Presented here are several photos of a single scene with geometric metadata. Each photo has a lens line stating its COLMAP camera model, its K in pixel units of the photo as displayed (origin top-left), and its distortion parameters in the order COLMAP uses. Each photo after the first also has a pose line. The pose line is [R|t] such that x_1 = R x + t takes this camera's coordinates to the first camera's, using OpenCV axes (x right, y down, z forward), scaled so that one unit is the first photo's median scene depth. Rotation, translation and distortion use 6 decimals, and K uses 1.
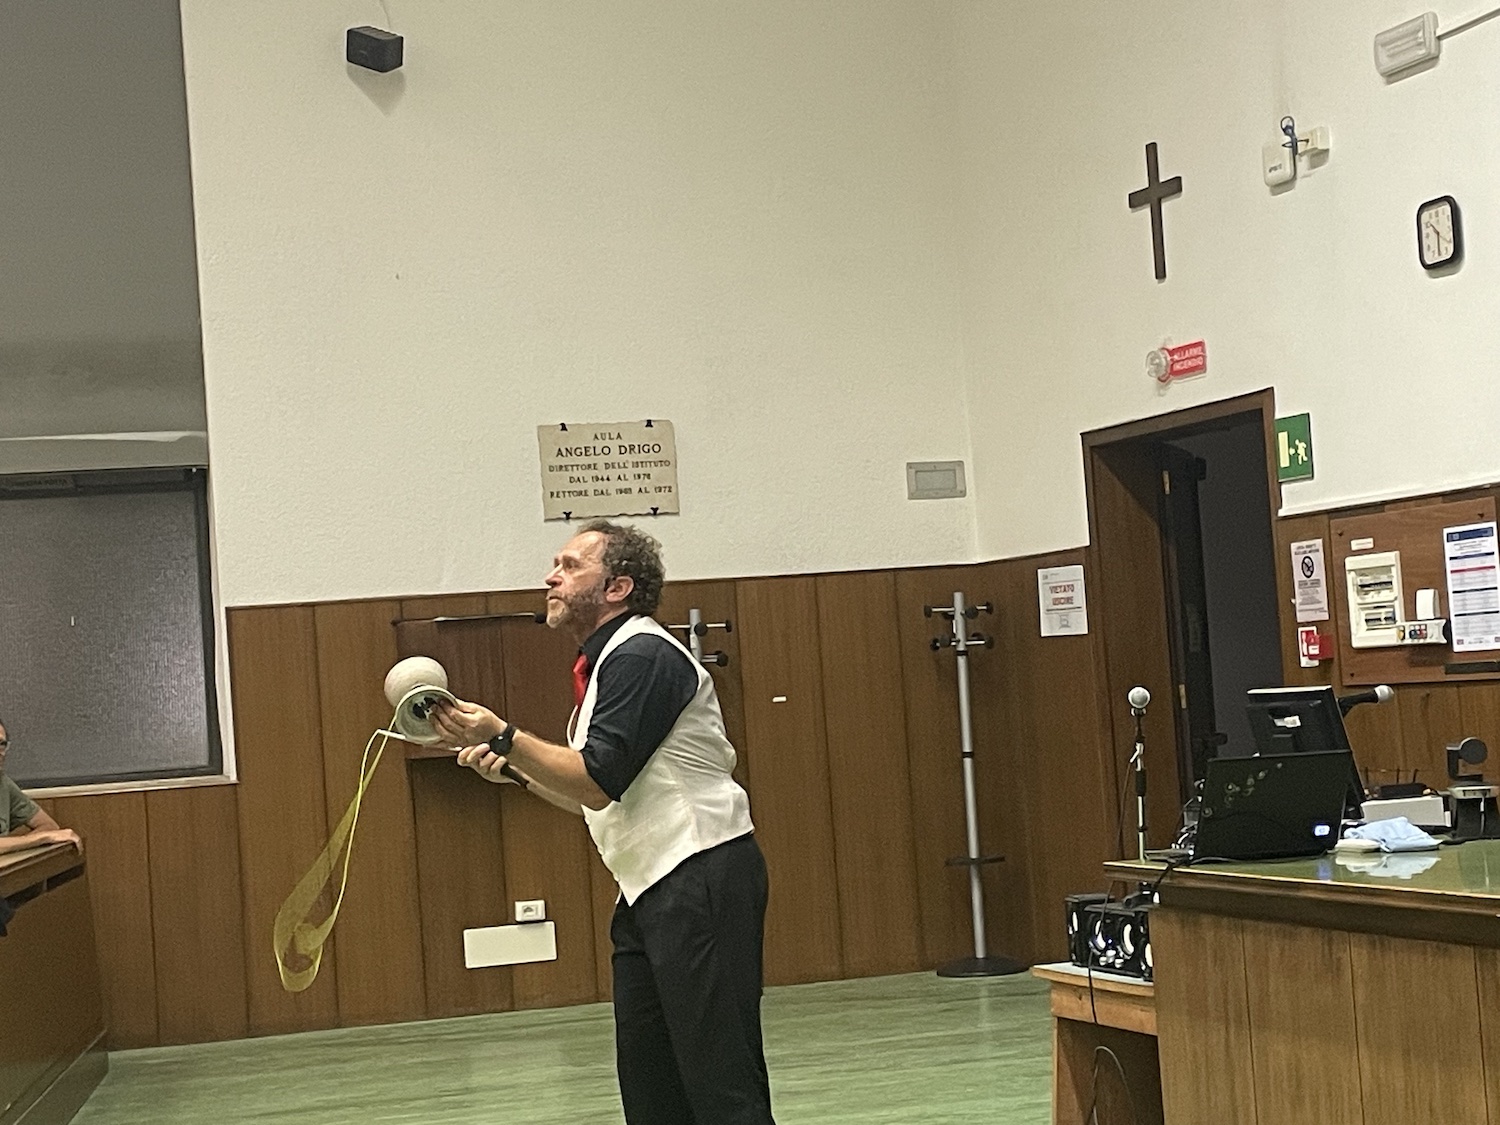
lens RADIAL K [[2775.3, 0, 748.8], [0, 2775.3, 557.6], [0, 0, 1]] dist [0.153506, 0.000000]
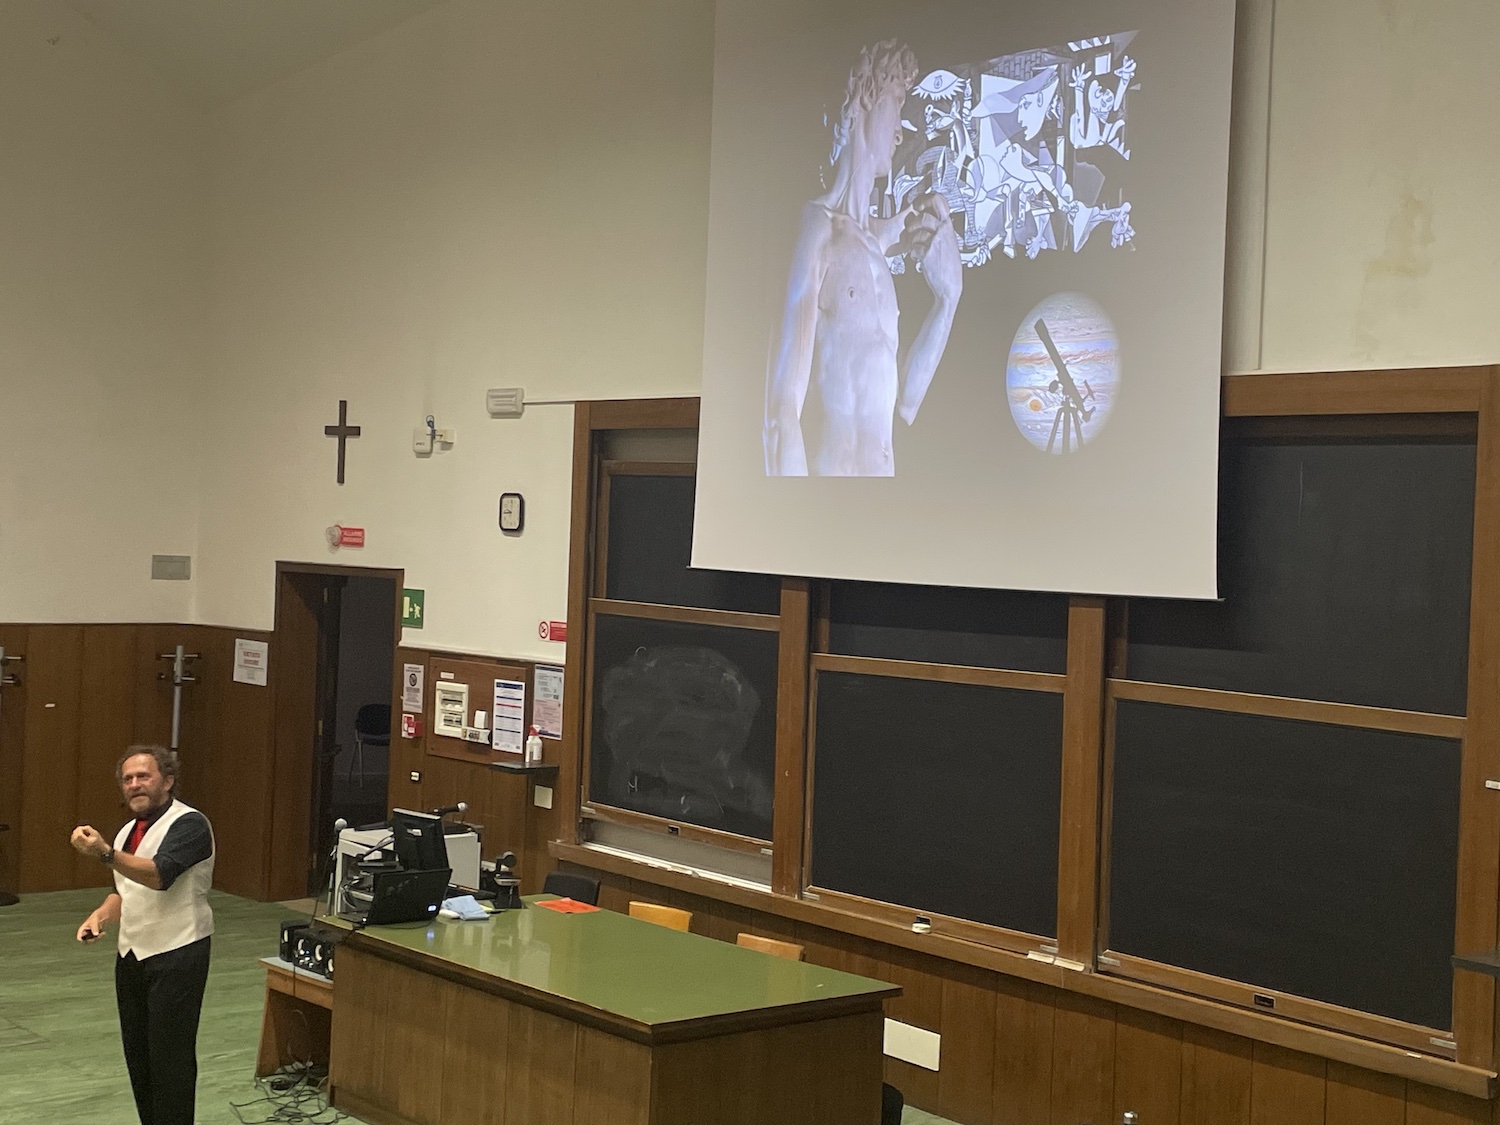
lens RADIAL K [[2150.7, 0, 753.4], [0, 2150.7, 563.5], [0, 0, 1]] dist [0.101567, 0.000000]
pose [[0.918425, 0.096050, 0.383758, -0.122007], [-0.120503, 0.991901, 0.040133, -0.147406], [-0.376796, -0.083103, 0.922561, -0.286031]]
